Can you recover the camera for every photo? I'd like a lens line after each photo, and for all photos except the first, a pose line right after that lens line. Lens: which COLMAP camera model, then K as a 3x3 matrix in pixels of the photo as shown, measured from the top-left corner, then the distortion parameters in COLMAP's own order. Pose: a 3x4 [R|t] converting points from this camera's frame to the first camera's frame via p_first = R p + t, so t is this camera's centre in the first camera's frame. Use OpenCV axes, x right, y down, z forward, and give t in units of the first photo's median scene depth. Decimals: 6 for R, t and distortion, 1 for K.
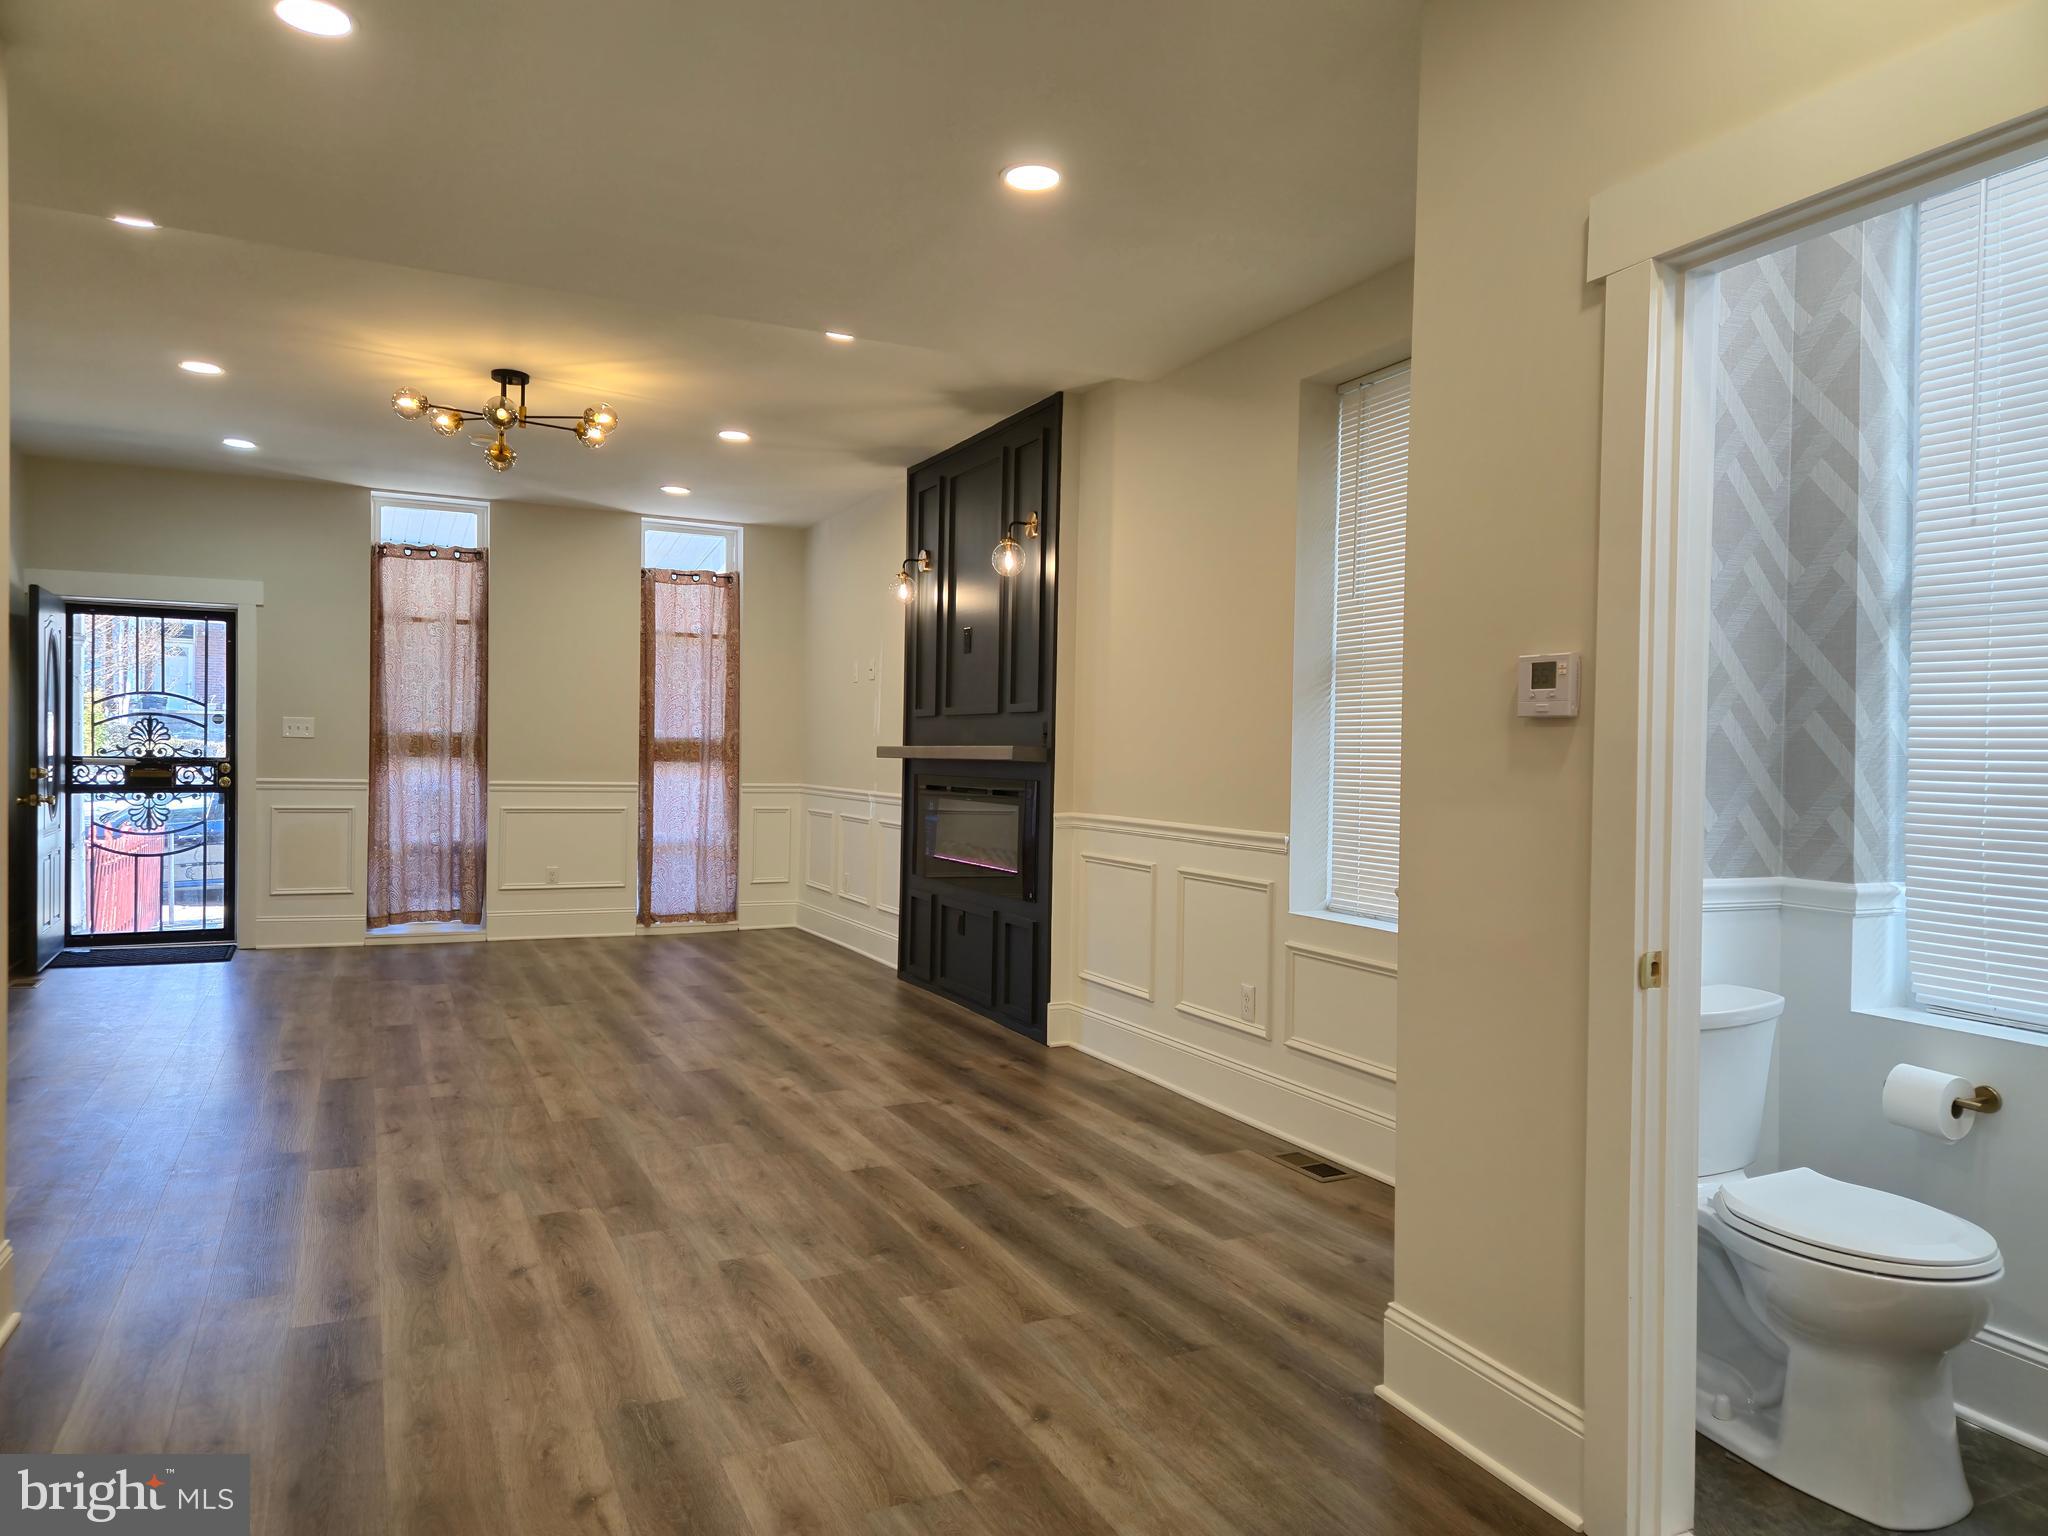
lens RADIAL K [[1366.8, 0, 1020.7], [0, 1366.8, 773.9], [0, 0, 1]] dist [0.075496, -0.065339]
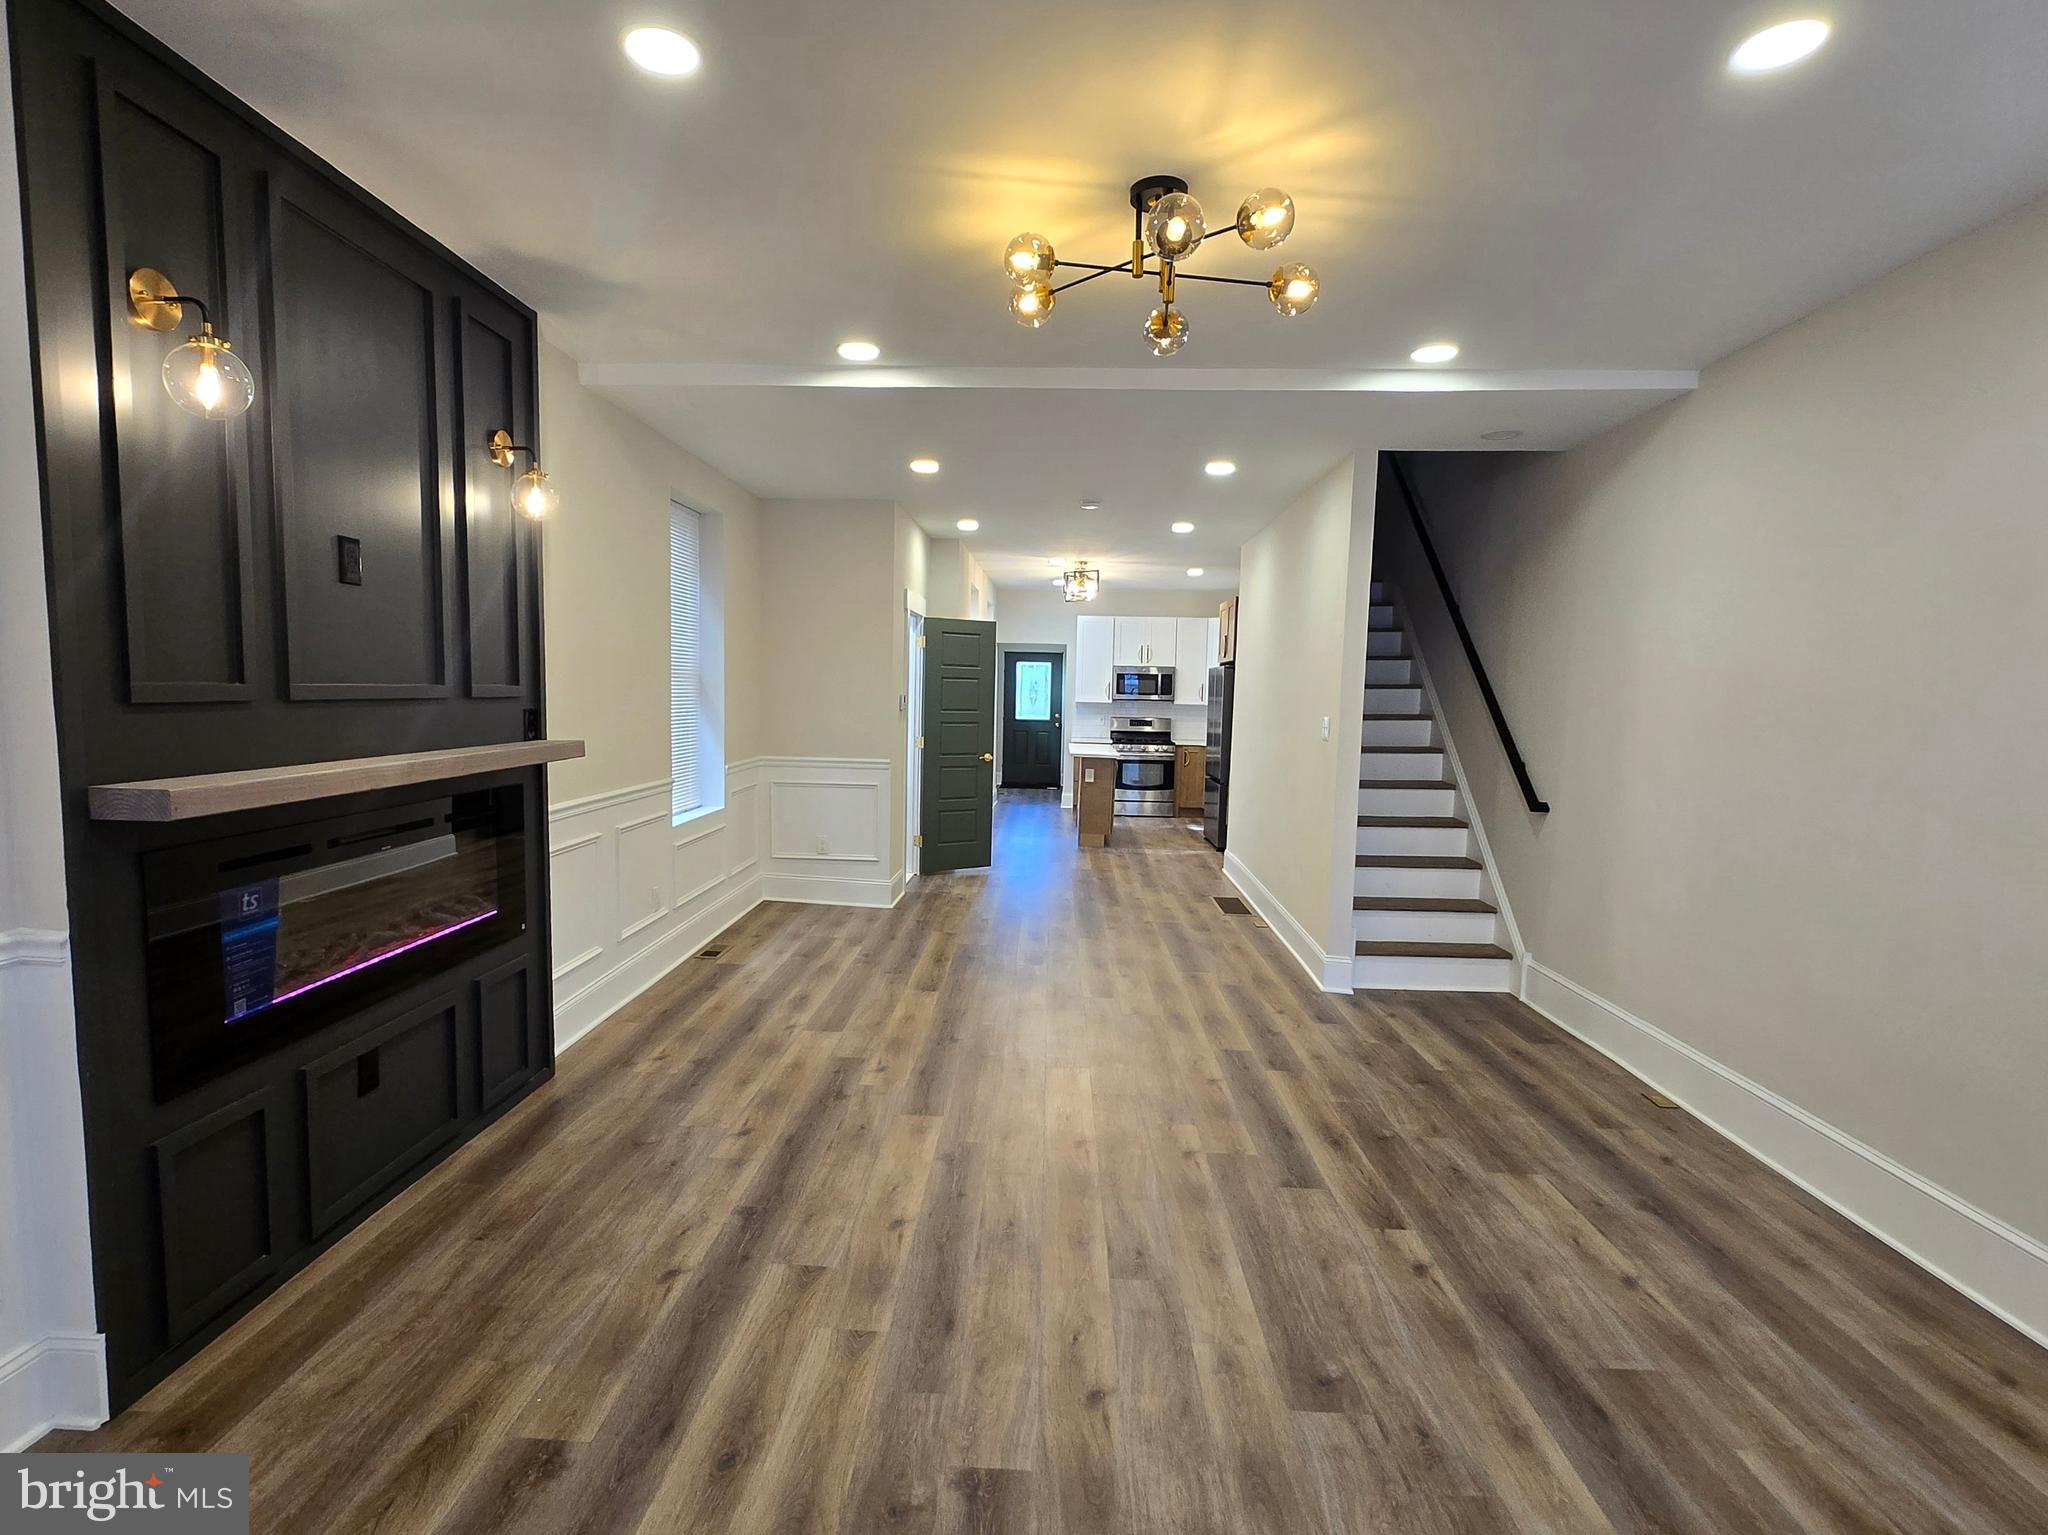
lens RADIAL K [[1013.0, 0, 1008.0], [0, 1013.0, 777.9], [0, 0, 1]] dist [0.009182, -0.007435]
pose [[-0.882237, -0.080658, 0.463845, -0.372806], [-0.031857, 0.993185, 0.112113, -0.053583], [-0.469726, 0.084133, -0.878794, 1.003072]]
